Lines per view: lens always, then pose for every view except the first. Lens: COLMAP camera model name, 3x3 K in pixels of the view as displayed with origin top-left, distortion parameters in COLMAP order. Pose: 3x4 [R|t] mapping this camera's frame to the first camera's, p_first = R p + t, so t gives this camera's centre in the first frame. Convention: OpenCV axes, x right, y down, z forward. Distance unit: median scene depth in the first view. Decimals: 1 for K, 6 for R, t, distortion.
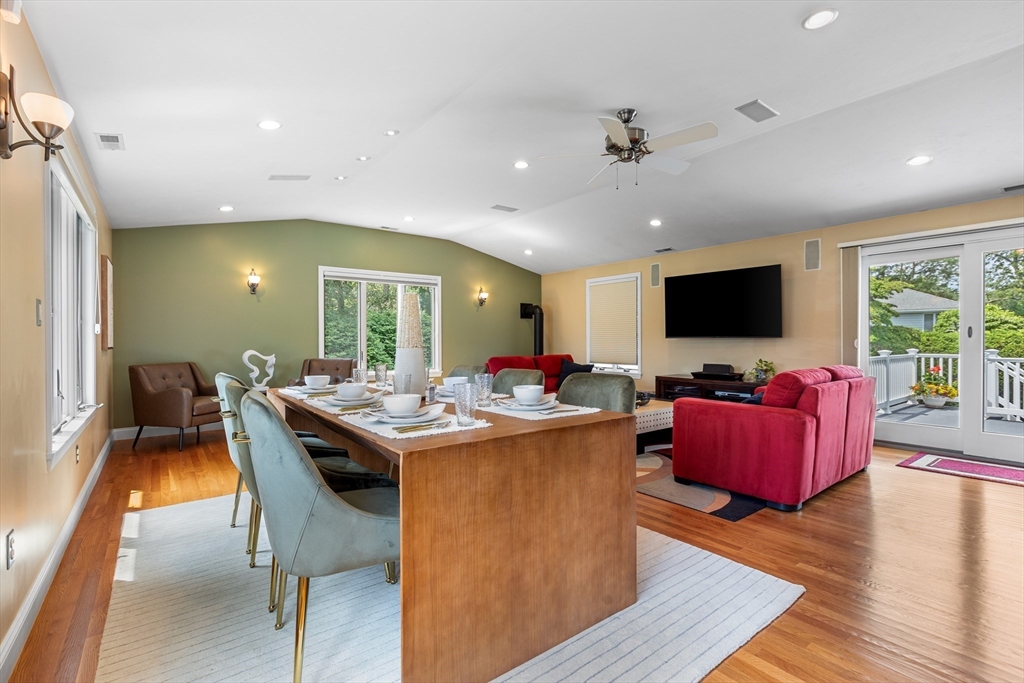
lens RADIAL K [[463.8, 0, 509.0], [0, 463.8, 341.2], [0, 0, 1]] dist [0.002915, -0.002158]
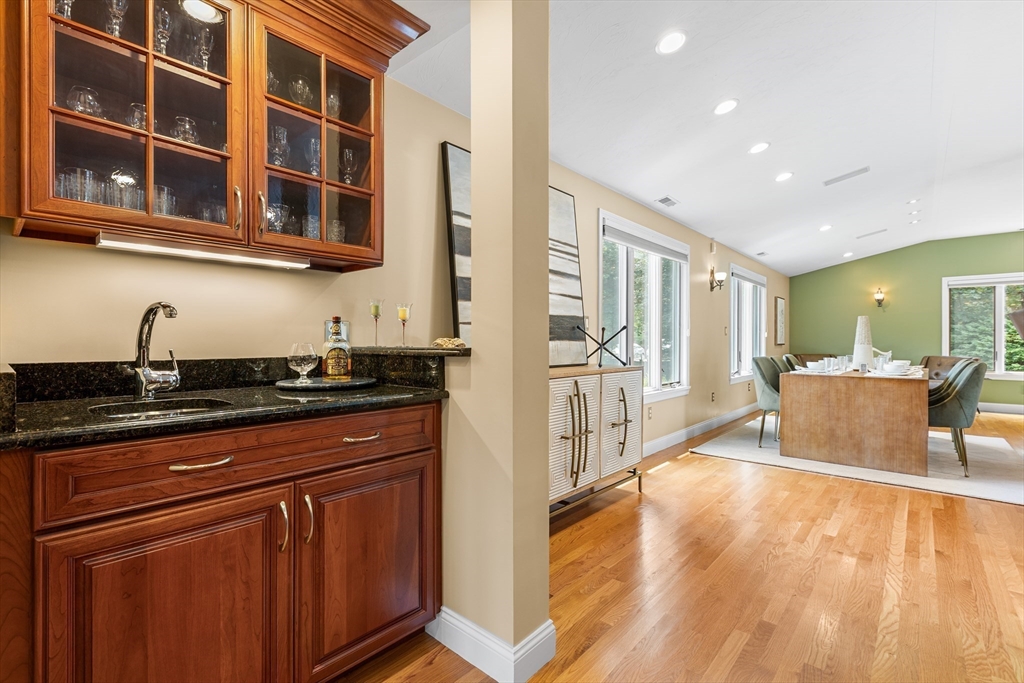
lens RADIAL K [[463.8, 0, 507.5], [0, 463.8, 342.6], [0, 0, 1]] dist [0.002915, -0.002158]
pose [[0.191342, 0.007348, -0.981496, 0.691001], [-0.004432, 0.999968, 0.006622, 0.000634], [0.981513, 0.003083, 0.191369, -0.406243]]
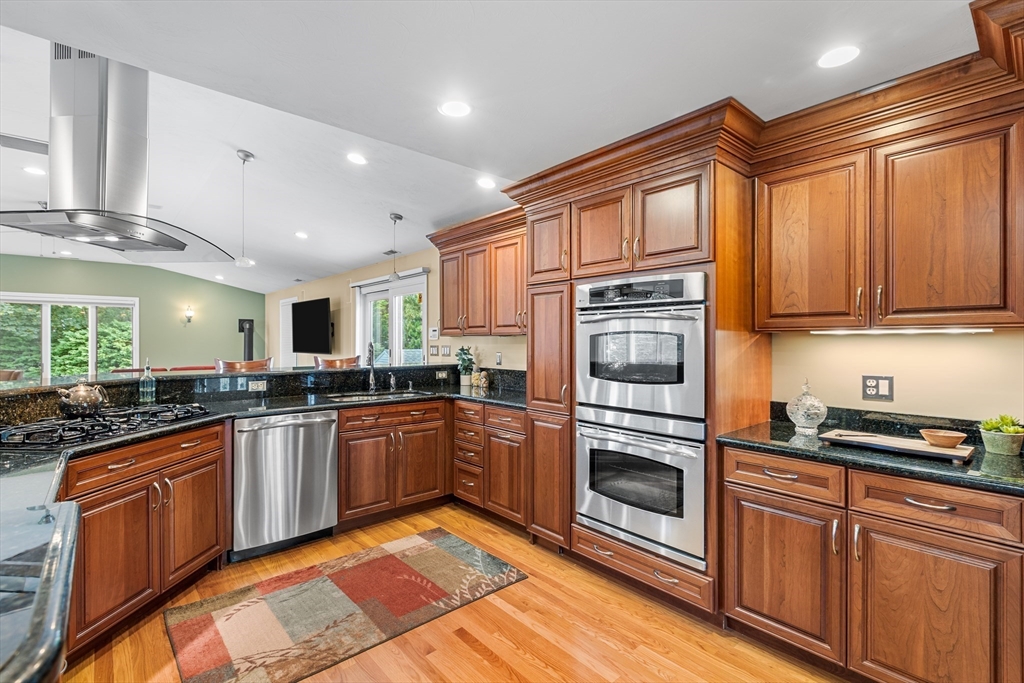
lens RADIAL K [[463.8, 0, 512.3], [0, 463.8, 340.7], [0, 0, 1]] dist [0.002915, -0.002158]
pose [[0.997609, 0.003193, 0.069037, 1.067381], [-0.003210, 0.999995, 0.000145, -0.052469], [-0.069036, -0.000366, 0.997614, -0.341652]]
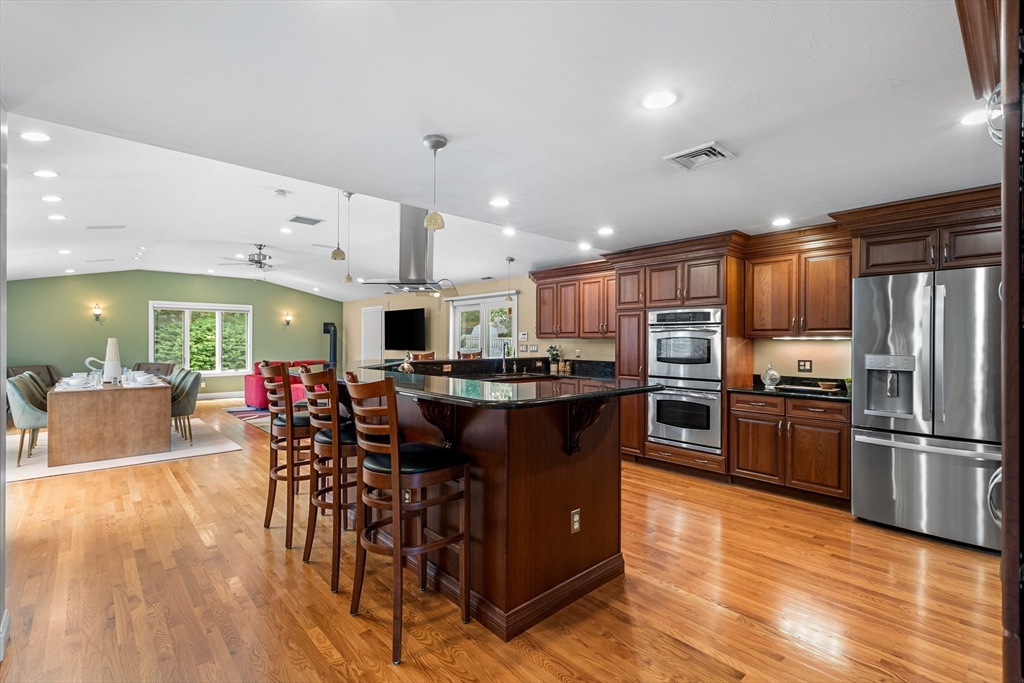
lens RADIAL K [[463.8, 0, 511.4], [0, 463.8, 339.8], [0, 0, 1]] dist [0.002915, -0.002158]
pose [[0.995891, 0.009000, 0.090113, 0.796083], [-0.008680, 0.999955, -0.003937, -0.050622], [-0.090145, 0.003139, 0.995924, -0.771053]]
